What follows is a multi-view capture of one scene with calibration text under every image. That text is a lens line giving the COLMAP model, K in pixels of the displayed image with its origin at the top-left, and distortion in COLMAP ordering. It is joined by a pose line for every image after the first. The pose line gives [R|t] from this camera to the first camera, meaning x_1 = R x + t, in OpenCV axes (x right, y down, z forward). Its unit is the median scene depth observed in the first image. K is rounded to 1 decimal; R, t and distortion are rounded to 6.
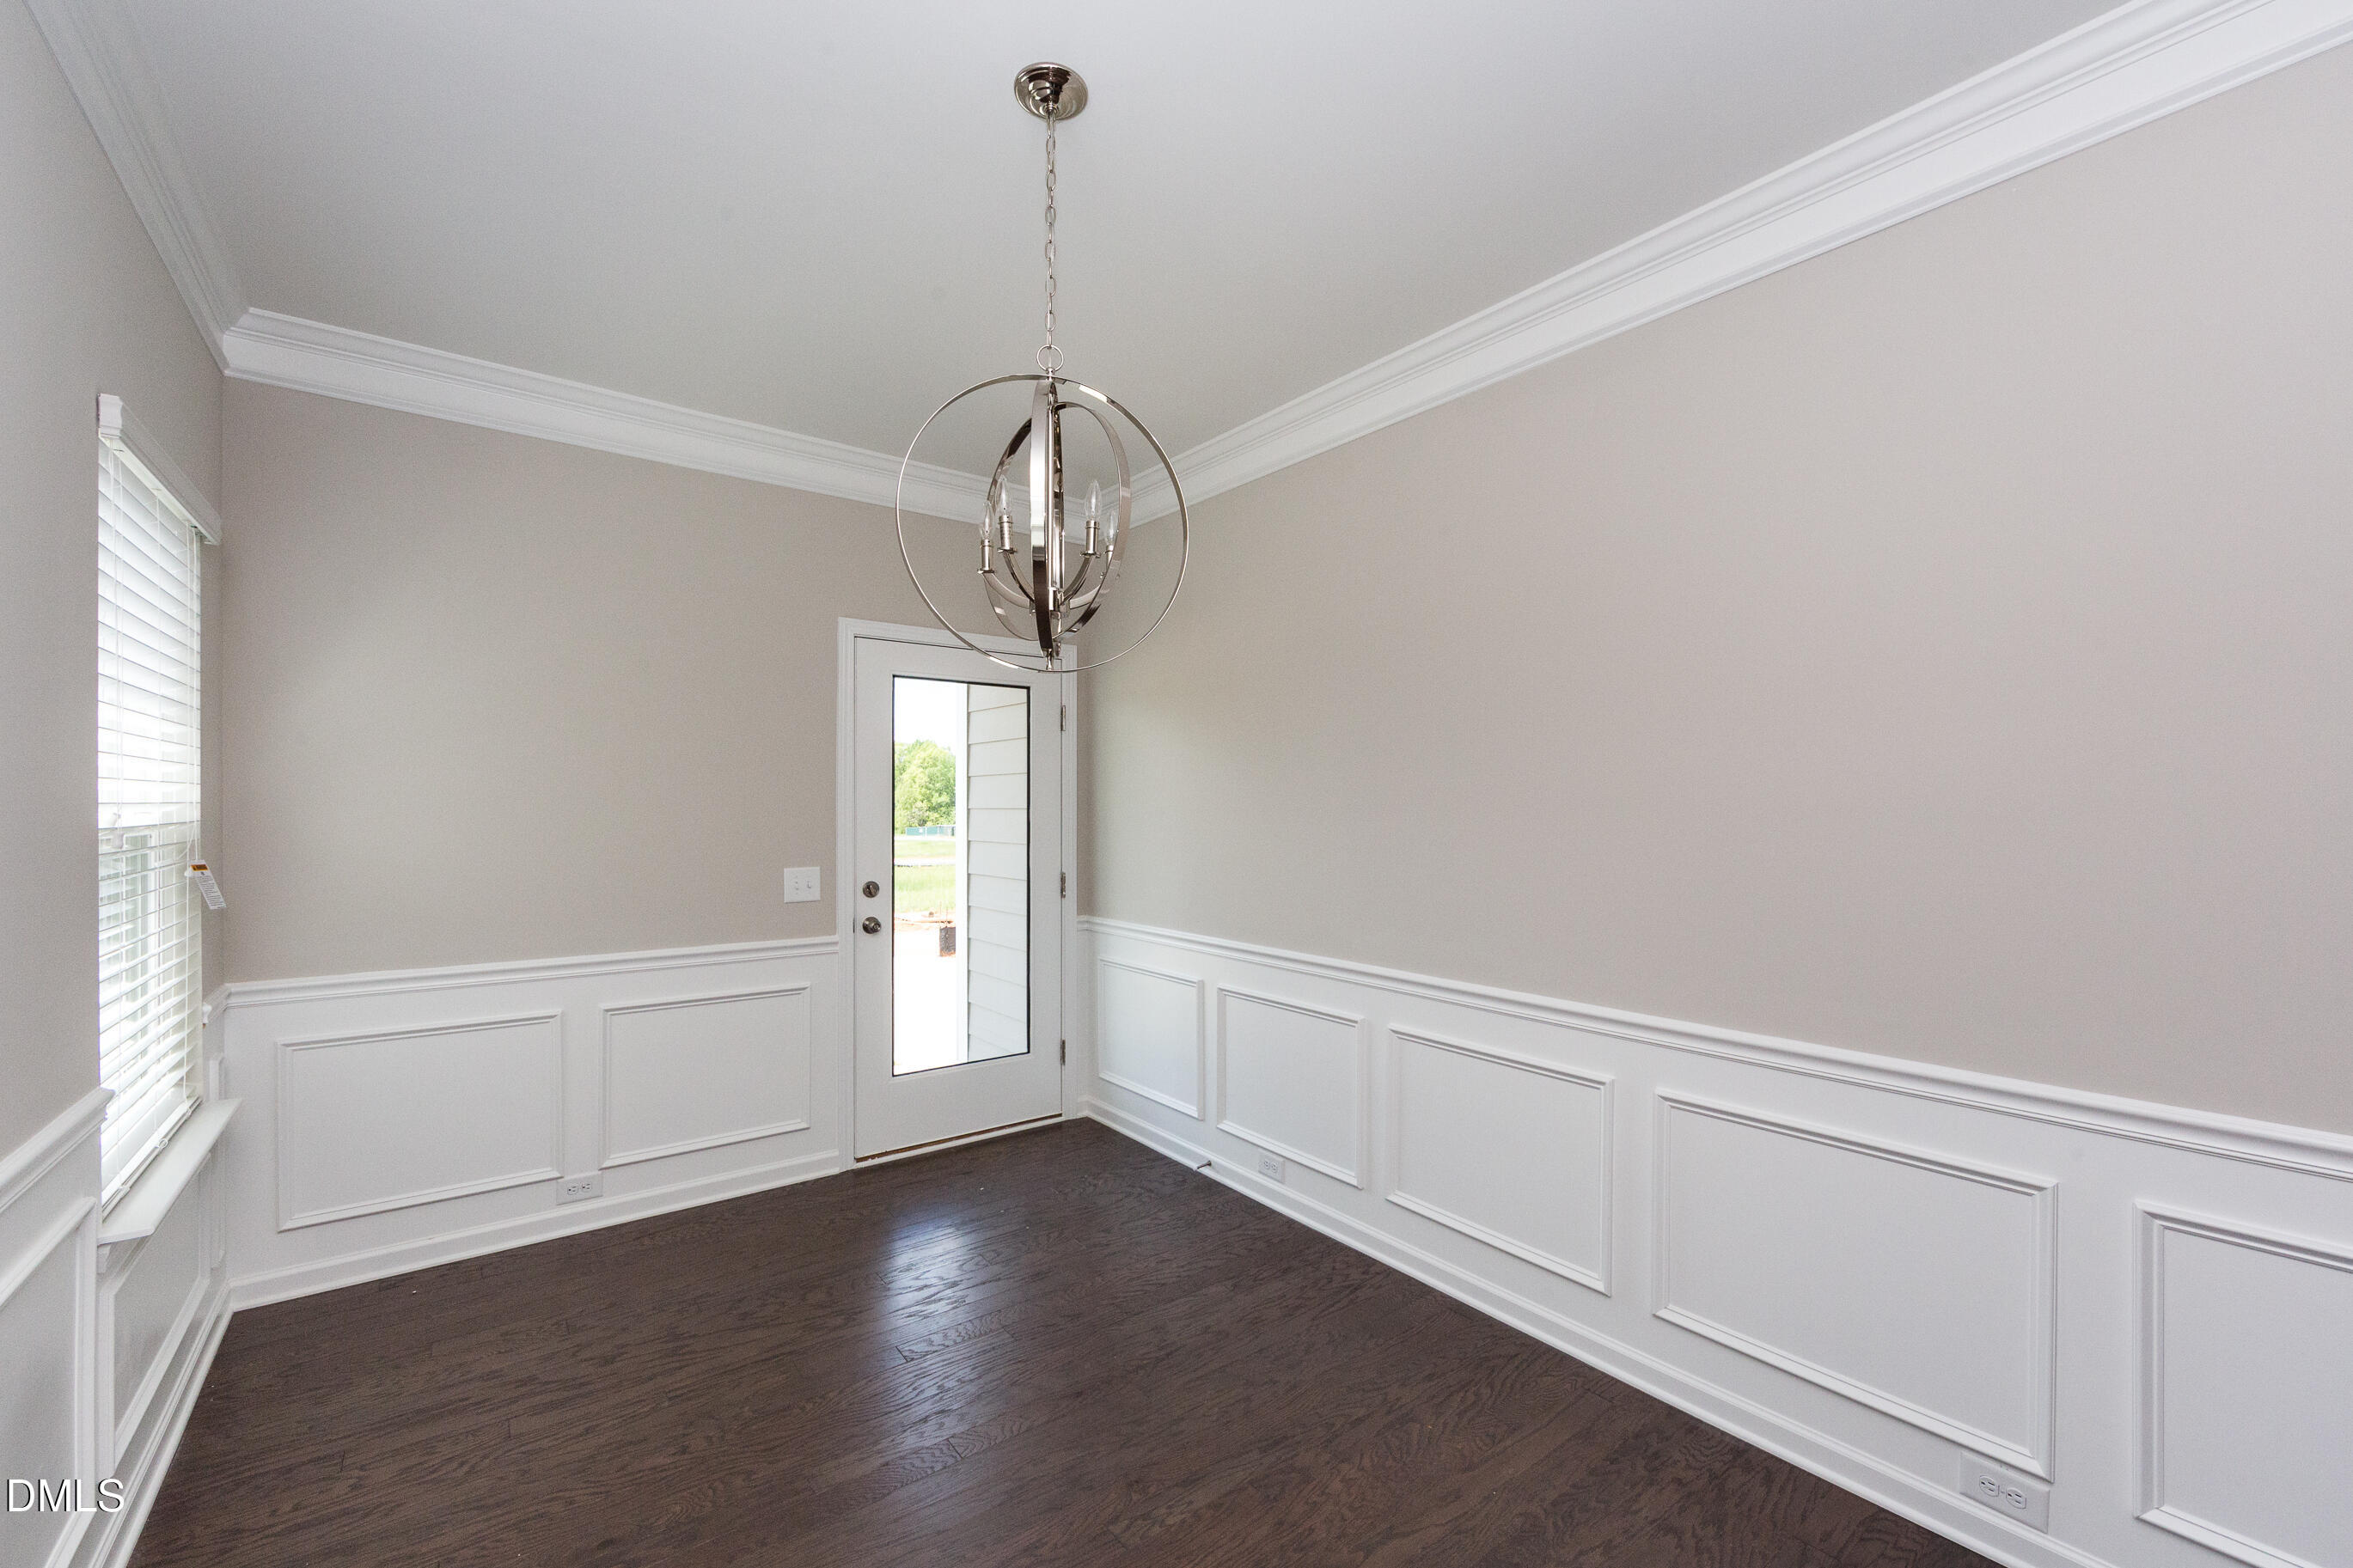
lens RADIAL K [[952.0, 0, 1235.6], [0, 952.0, 810.5], [0, 0, 1]] dist [-0.000957, -0.000288]
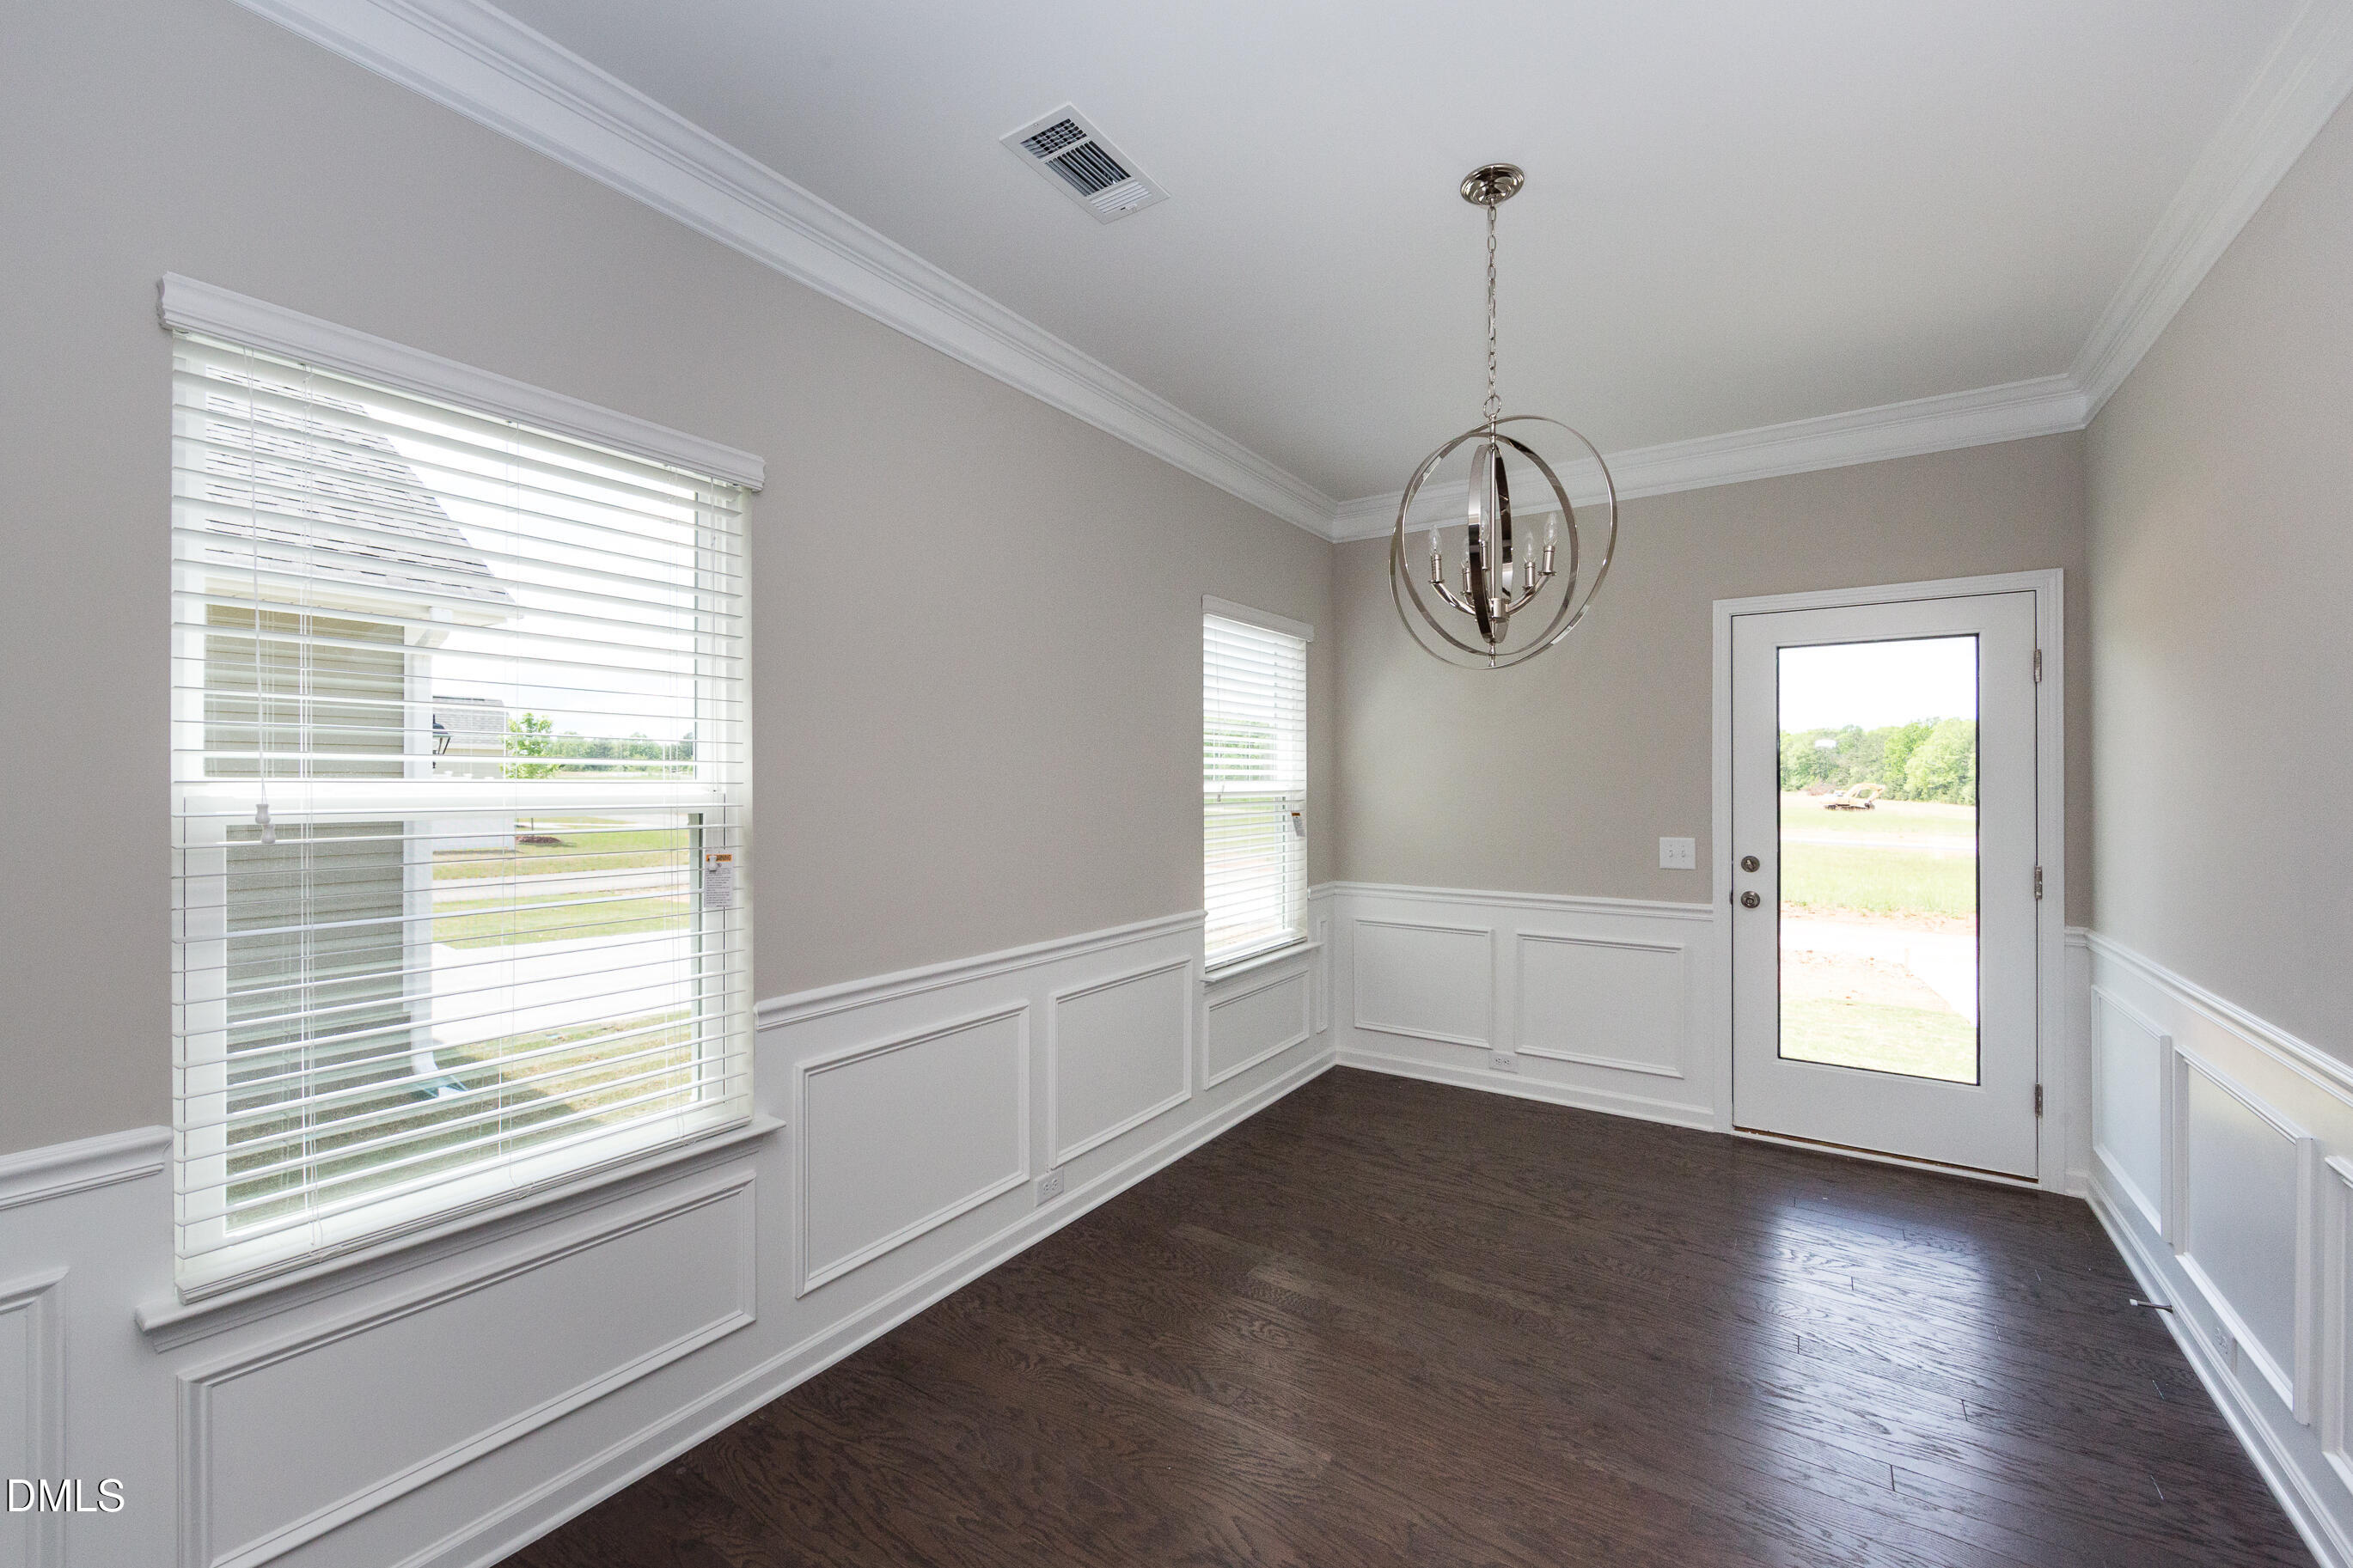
lens RADIAL K [[952.0, 0, 1188.1], [0, 952.0, 781.6], [0, 0, 1]] dist [-0.000957, -0.000288]
pose [[0.301051, -0.002198, -0.953605, 0.408824], [-0.002191, 0.999993, -0.002997, 0.000080], [0.953606, 0.002992, 0.301044, 0.133396]]
